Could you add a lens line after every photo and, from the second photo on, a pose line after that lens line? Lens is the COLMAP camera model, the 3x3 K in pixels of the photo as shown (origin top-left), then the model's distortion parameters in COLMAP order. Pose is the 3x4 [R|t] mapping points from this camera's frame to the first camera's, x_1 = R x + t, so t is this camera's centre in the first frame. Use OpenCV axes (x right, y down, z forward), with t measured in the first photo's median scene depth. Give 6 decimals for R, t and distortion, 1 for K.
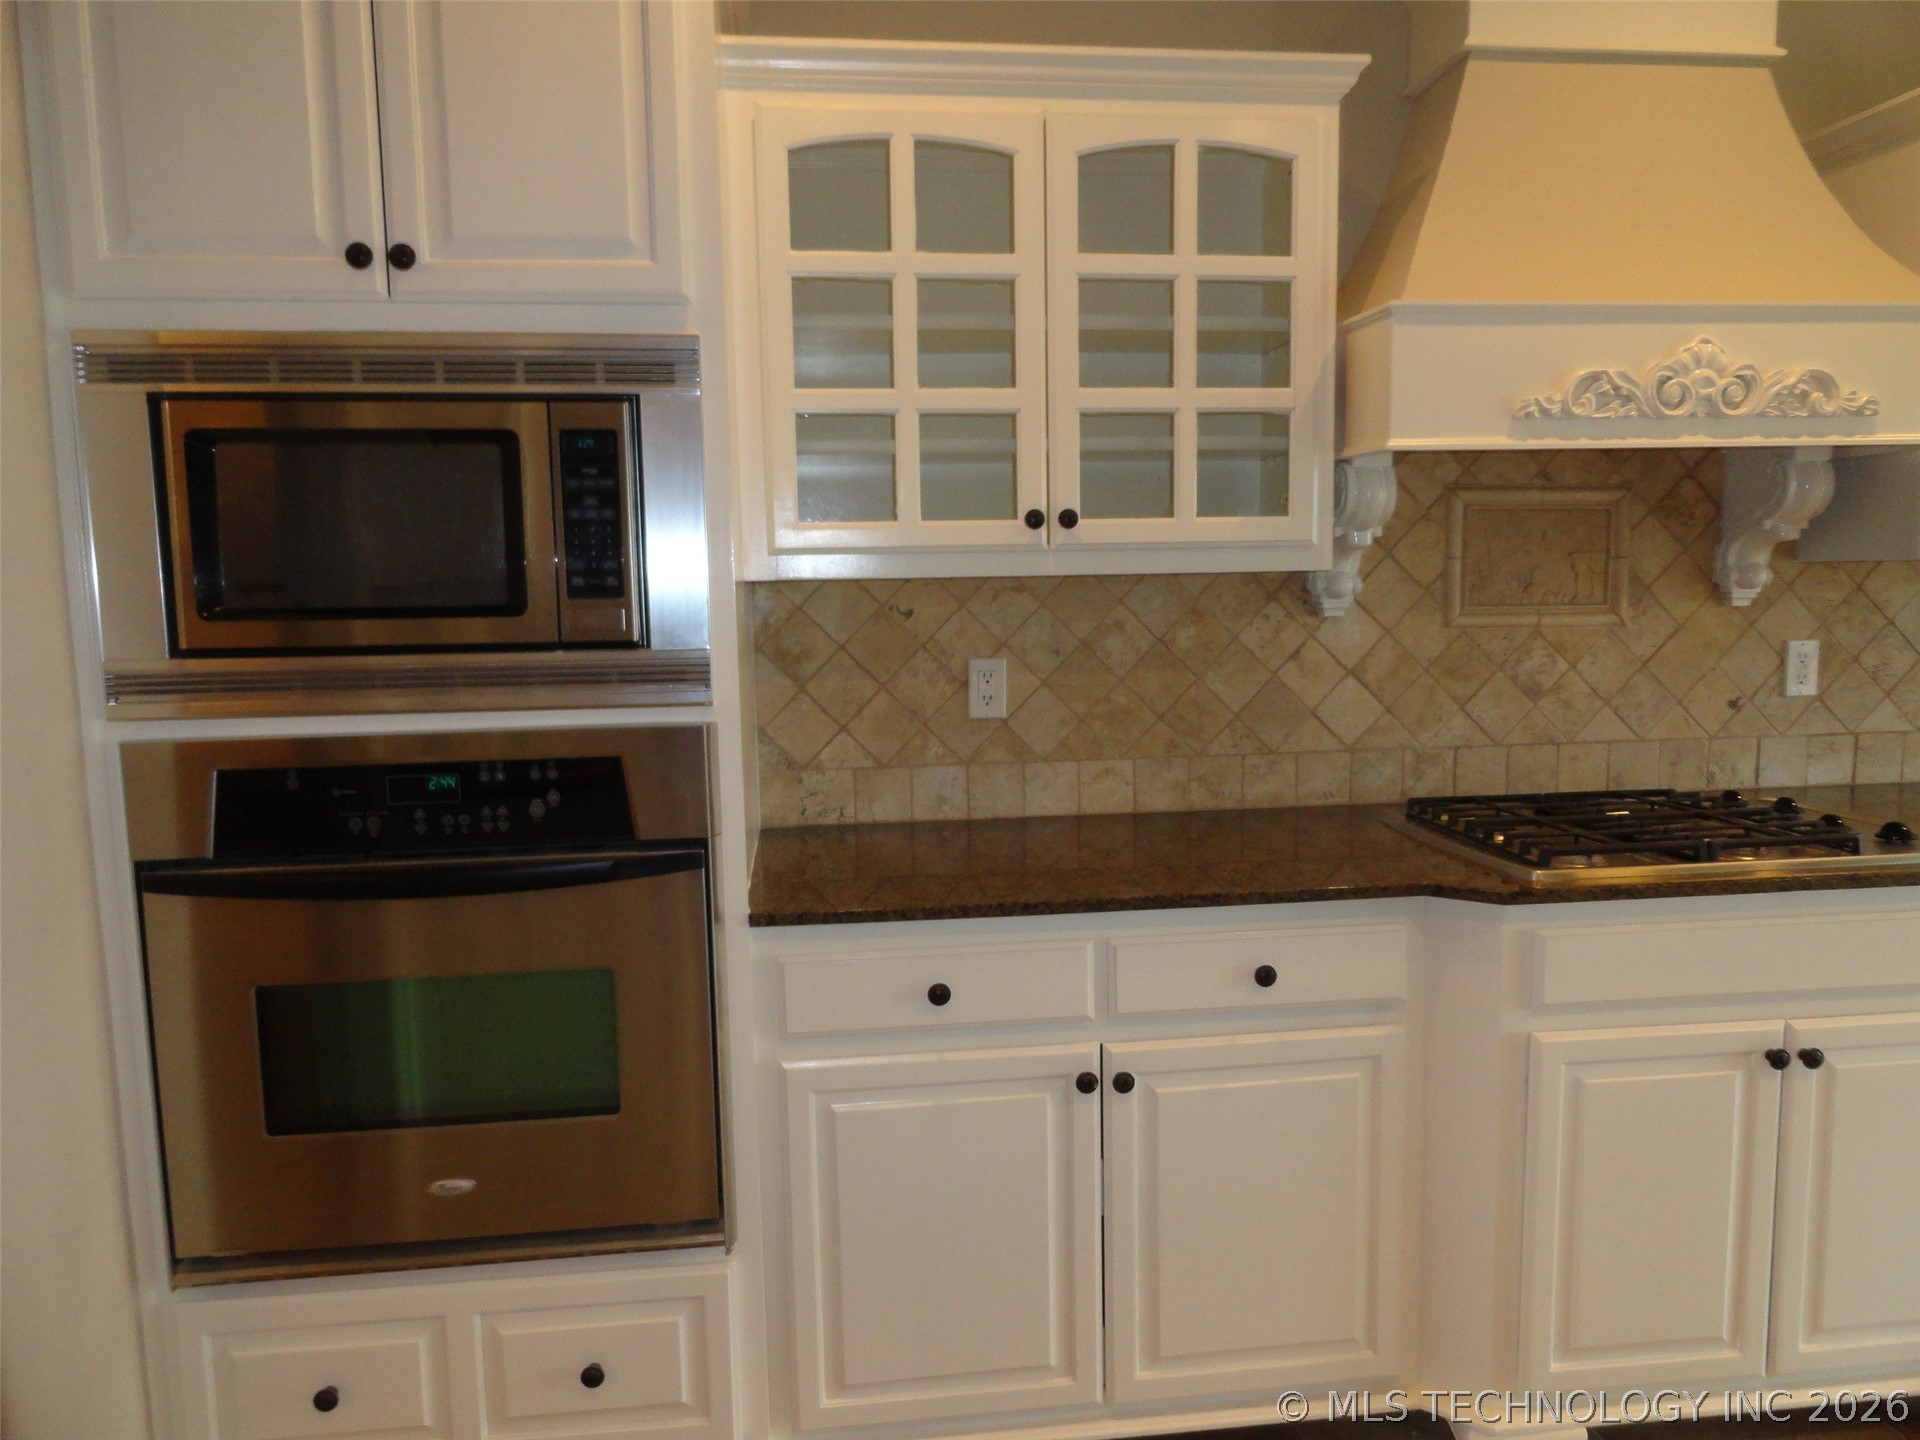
lens RADIAL K [[1322.1, 0, 959.3], [0, 1322.1, 711.3], [0, 0, 1]] dist [0.001923, -0.000706]
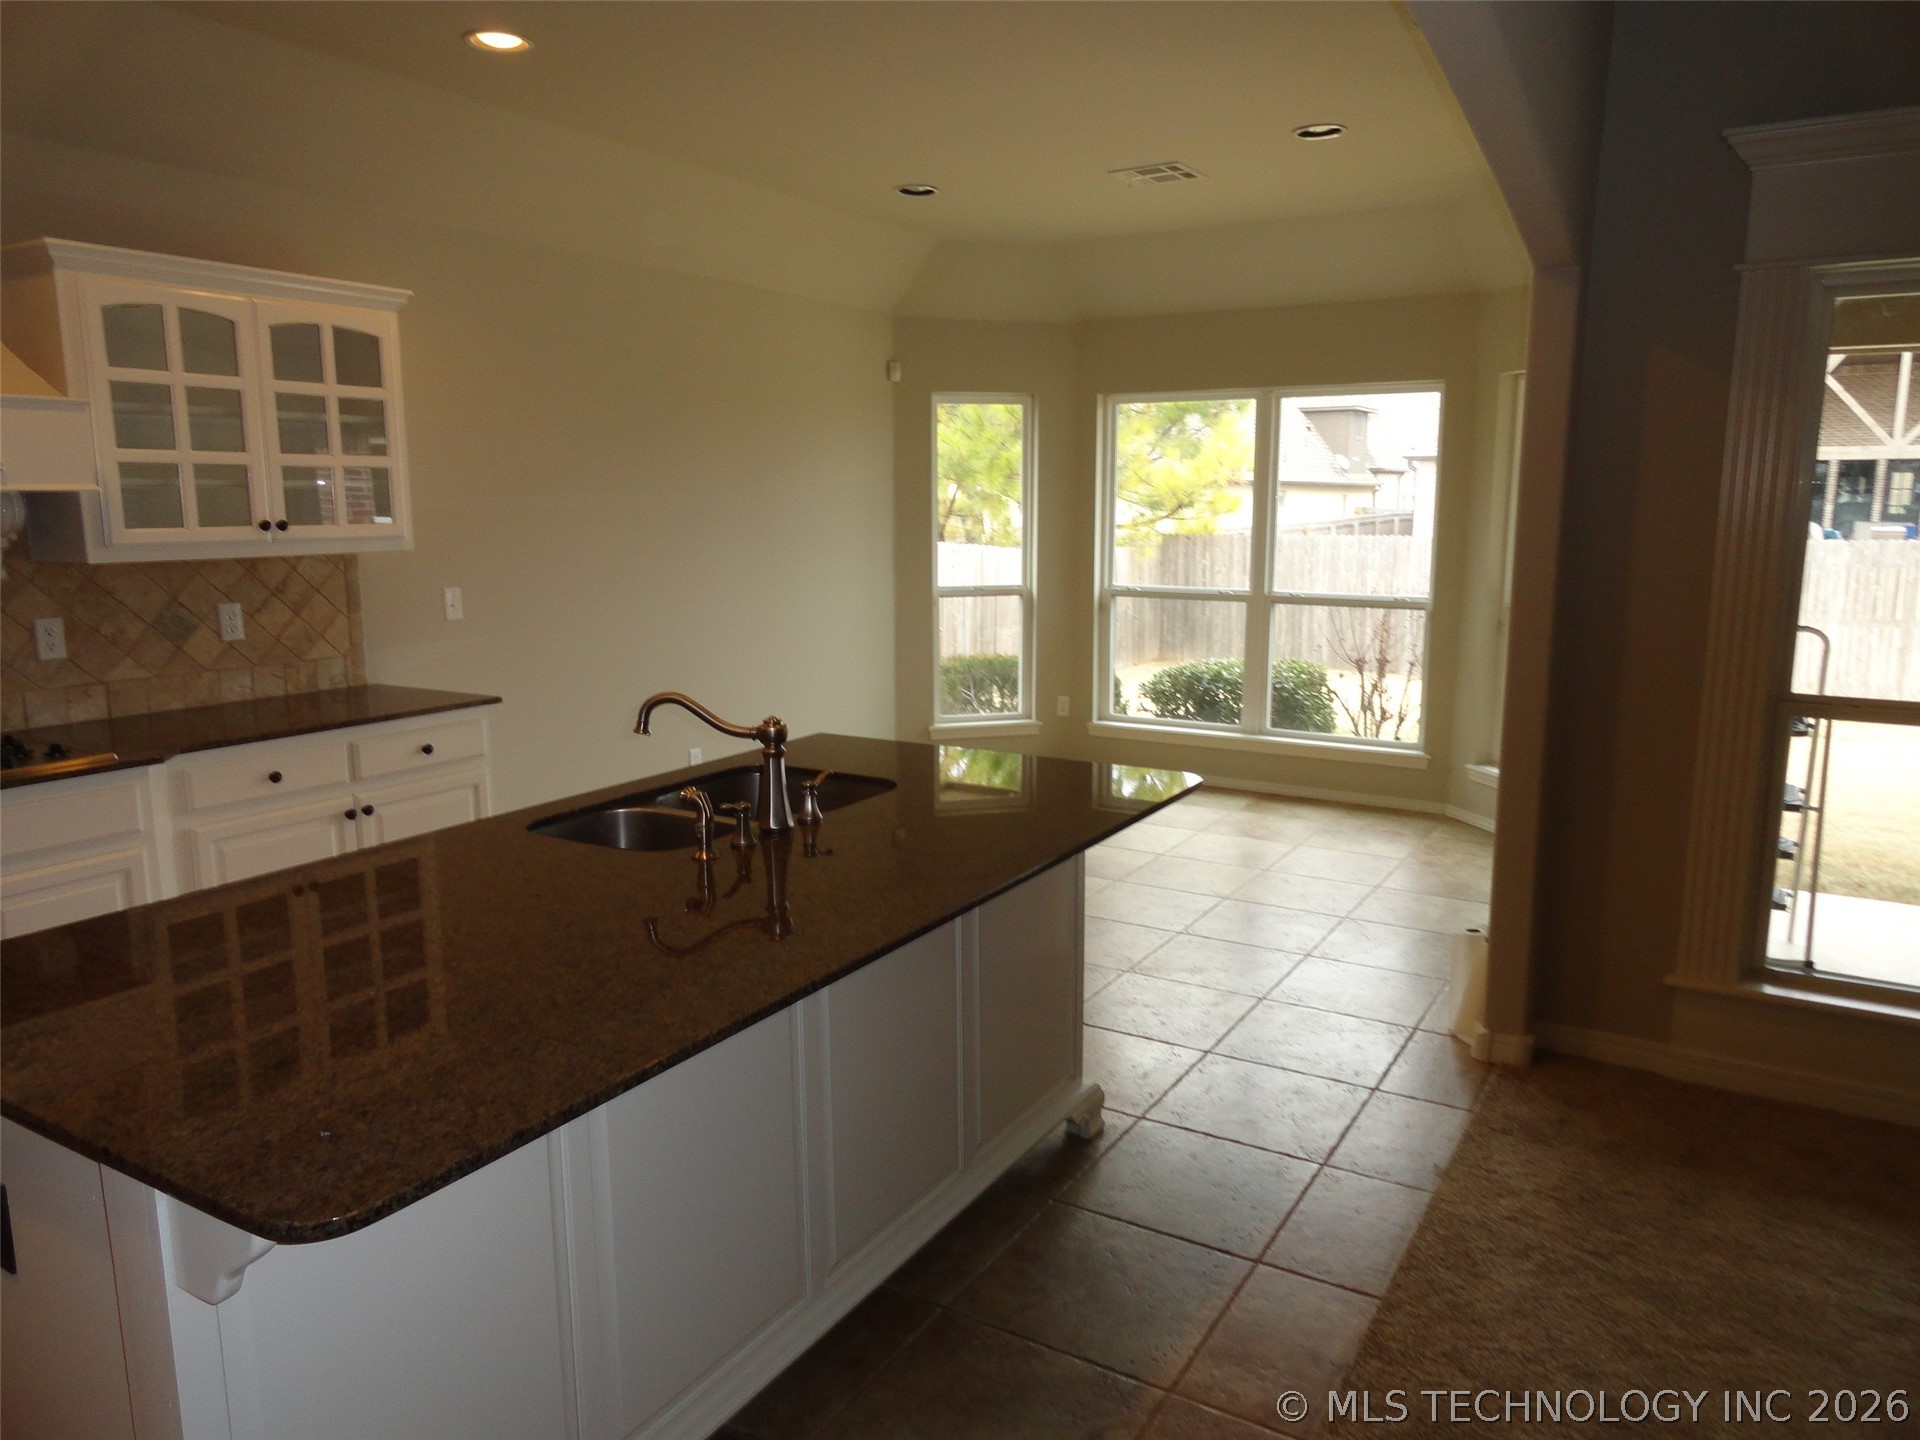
lens RADIAL K [[1333.7, 0, 960.0], [0, 1333.7, 720.0], [0, 0, 1]] dist [0.000694, 0.005380]
pose [[0.619287, -0.117716, 0.776290, 0.164530], [0.079651, 0.993016, 0.087038, 0.006229], [-0.781114, 0.007931, 0.624338, -0.738856]]
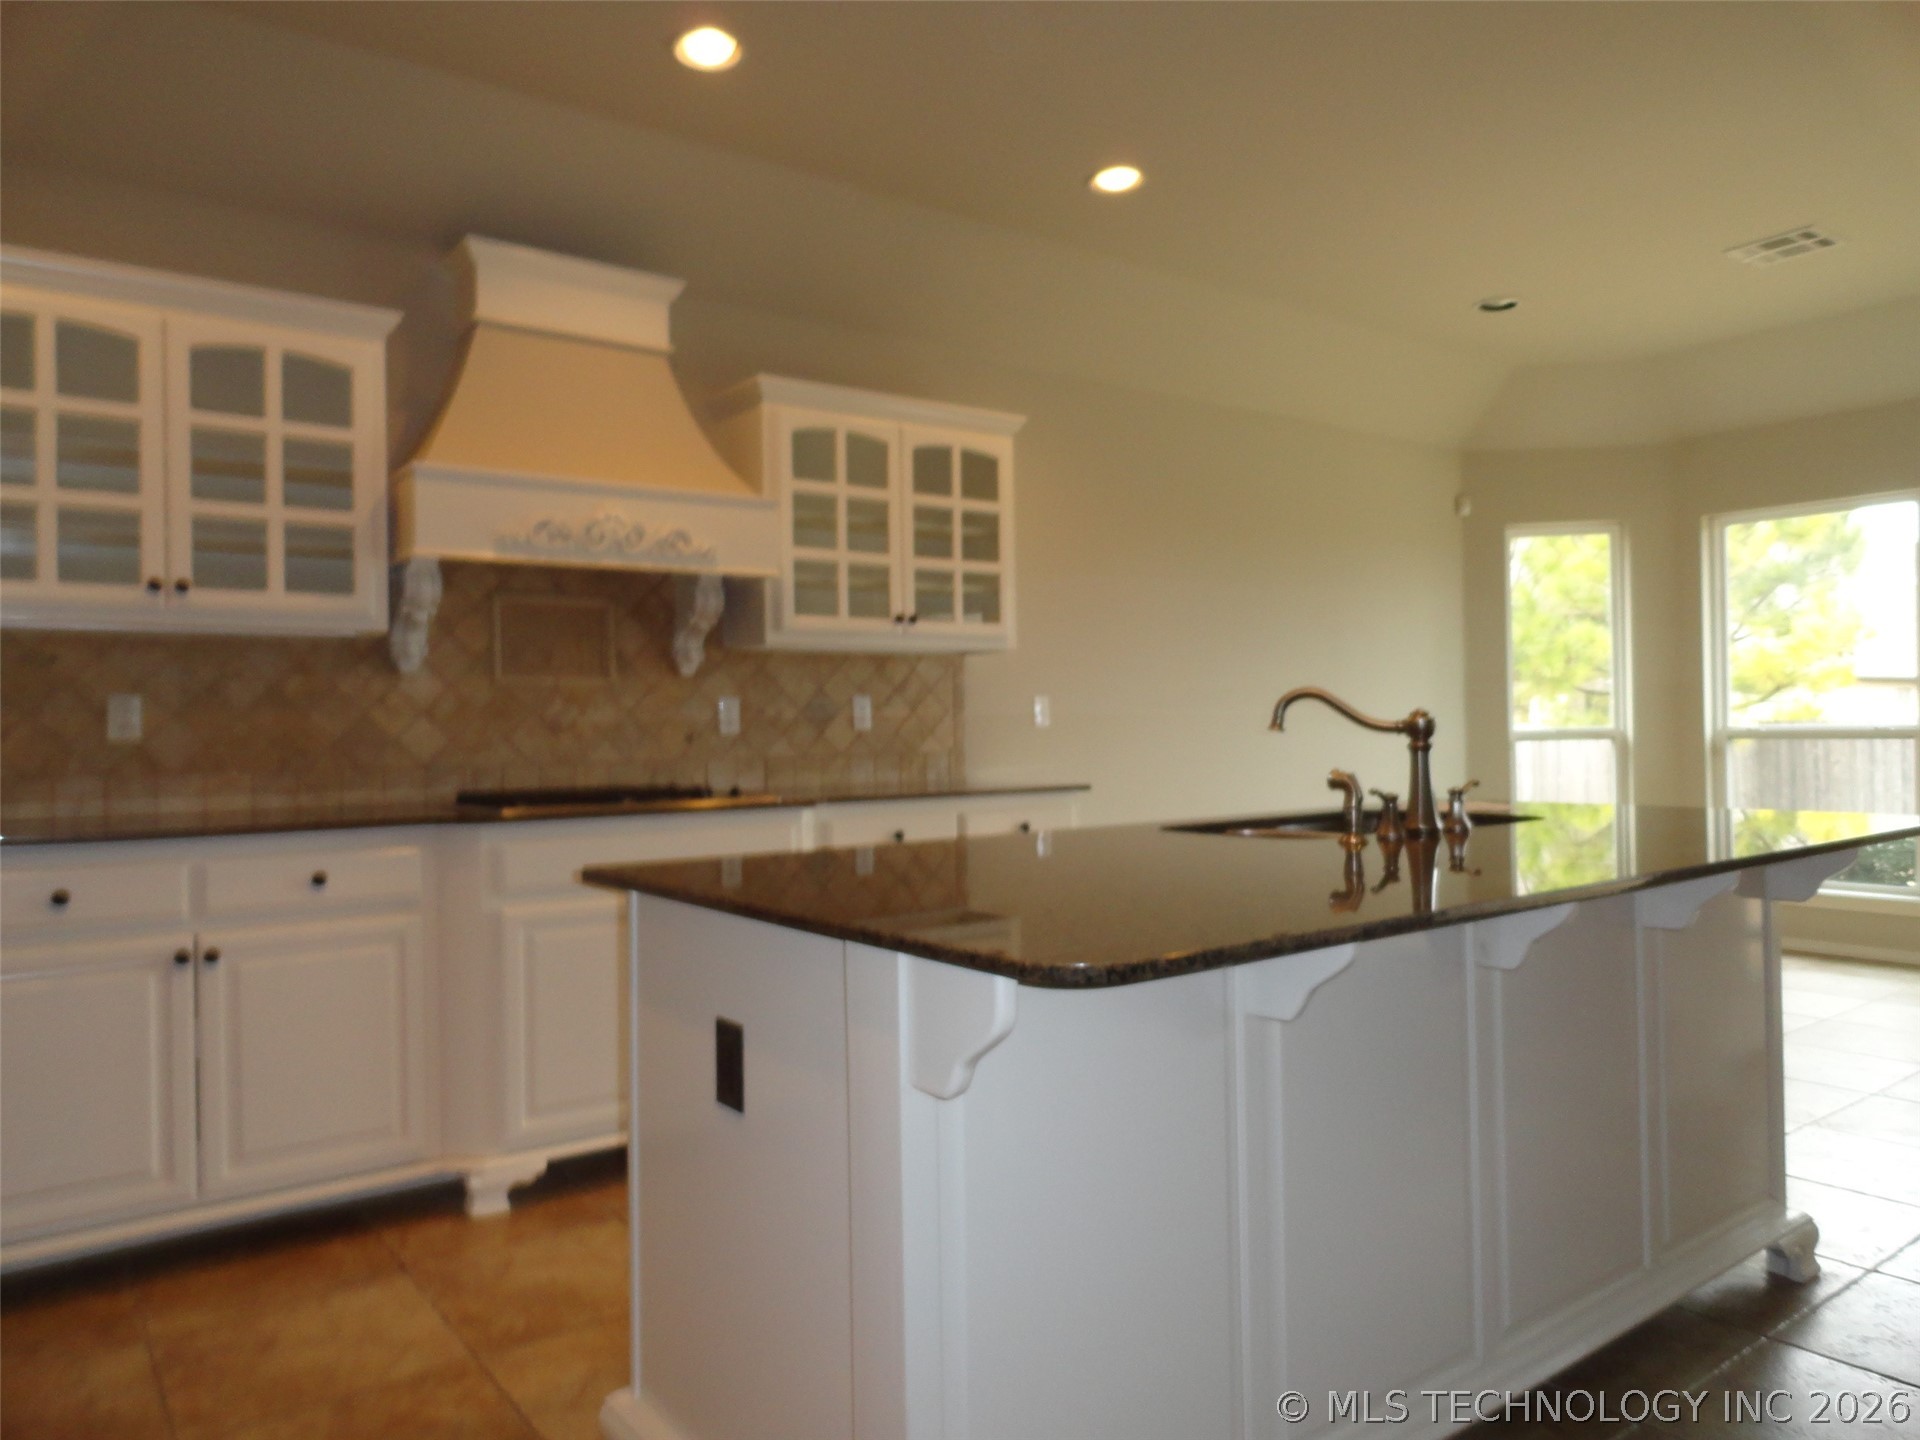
lens RADIAL K [[1322.1, 0, 959.3], [0, 1322.1, 711.3], [0, 0, 1]] dist [0.001923, -0.000706]
pose [[0.866110, 0.007646, 0.499794, 0.095254], [0.057444, 0.991736, -0.114719, 0.197402], [-0.496541, 0.128069, 0.858513, -0.629225]]
